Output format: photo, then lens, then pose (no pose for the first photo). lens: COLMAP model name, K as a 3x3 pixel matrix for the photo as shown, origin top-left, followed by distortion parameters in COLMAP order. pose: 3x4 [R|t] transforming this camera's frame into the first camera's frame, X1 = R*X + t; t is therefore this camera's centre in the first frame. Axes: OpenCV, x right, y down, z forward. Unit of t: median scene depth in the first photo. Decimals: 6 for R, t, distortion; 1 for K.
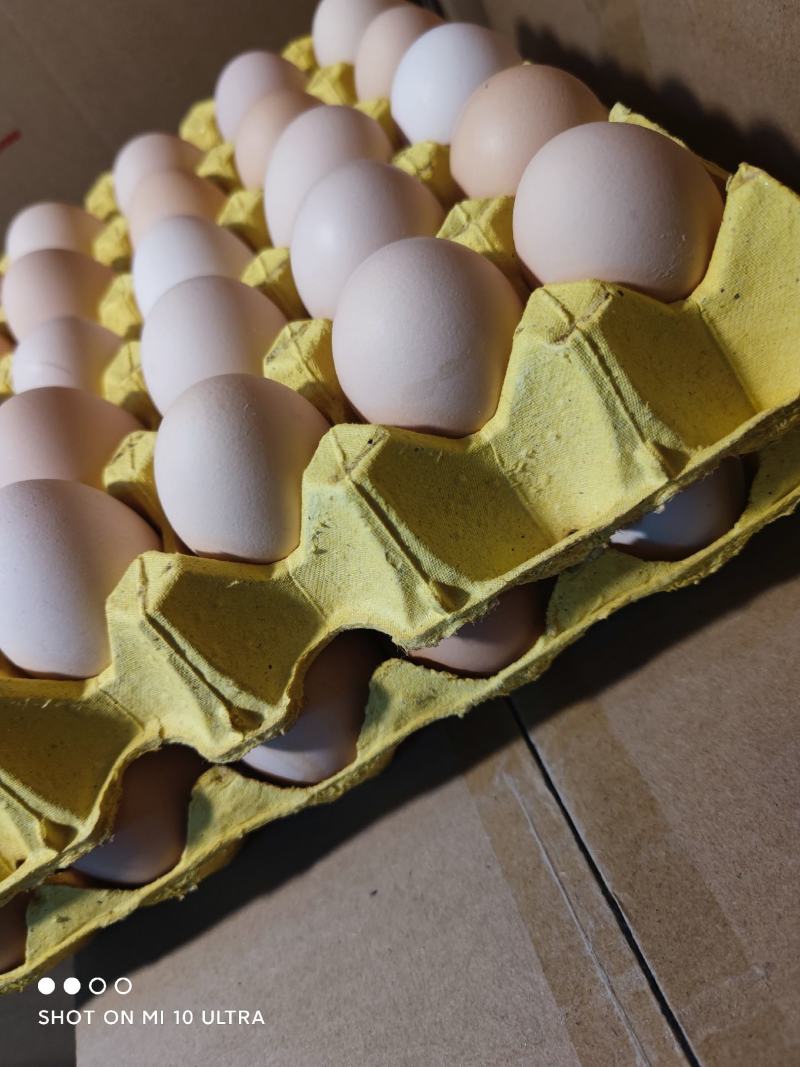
lens RADIAL K [[882.5, 0, 383.4], [0, 882.5, 511.6], [0, 0, 1]] dist [-0.012297, -0.064245]
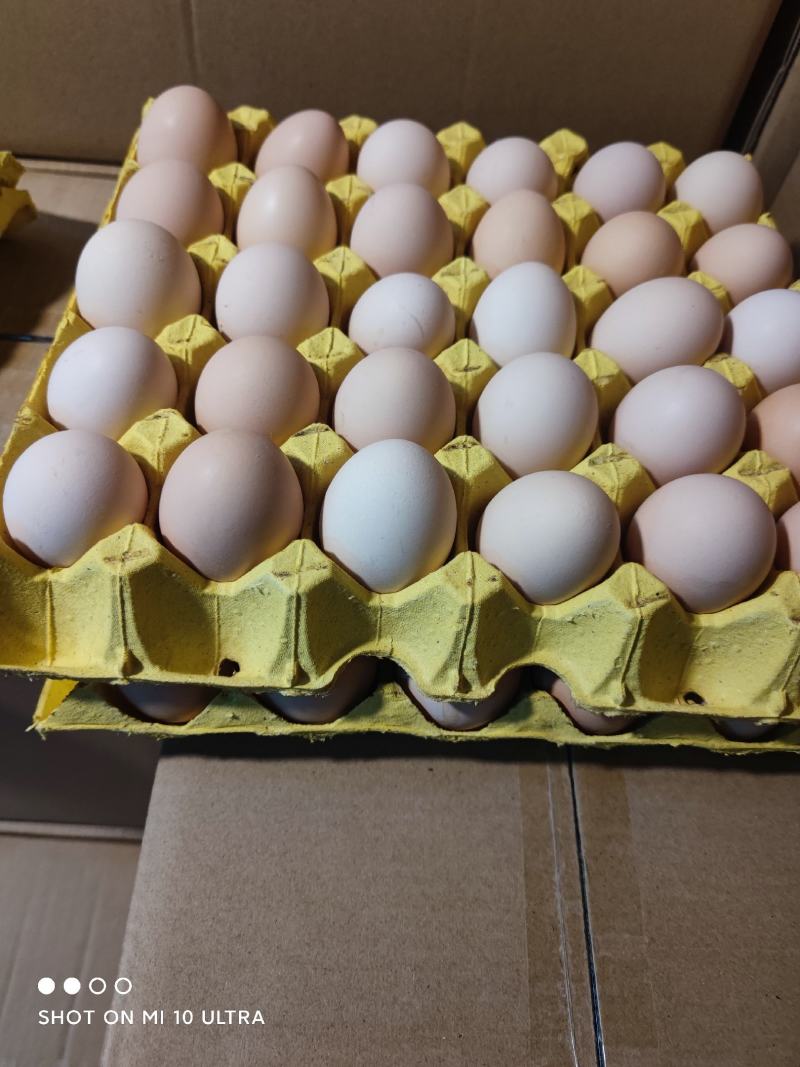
lens RADIAL K [[888.5, 0, 402.4], [0, 888.5, 525.8], [0, 0, 1]] dist [0.051785, -0.174776]
pose [[0.786686, 0.560202, 0.259421, -0.749557], [-0.594767, 0.800366, 0.075277, -0.025547], [-0.165461, -0.213515, 0.962826, -0.340885]]
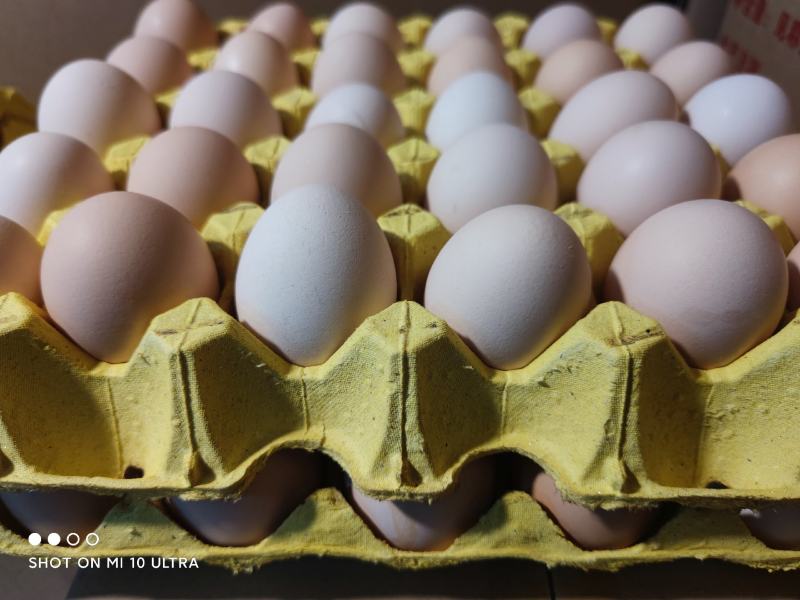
lens RADIAL K [[661.7, 0, 400.0], [0, 661.7, 300.0], [0, 0, 1]] dist [-0.012297, -0.064245]
pose [[0.835490, 0.547665, 0.044931, -0.319937], [-0.541964, 0.834765, -0.097171, 0.135719], [-0.090724, 0.056834, 0.994253, 0.147188]]
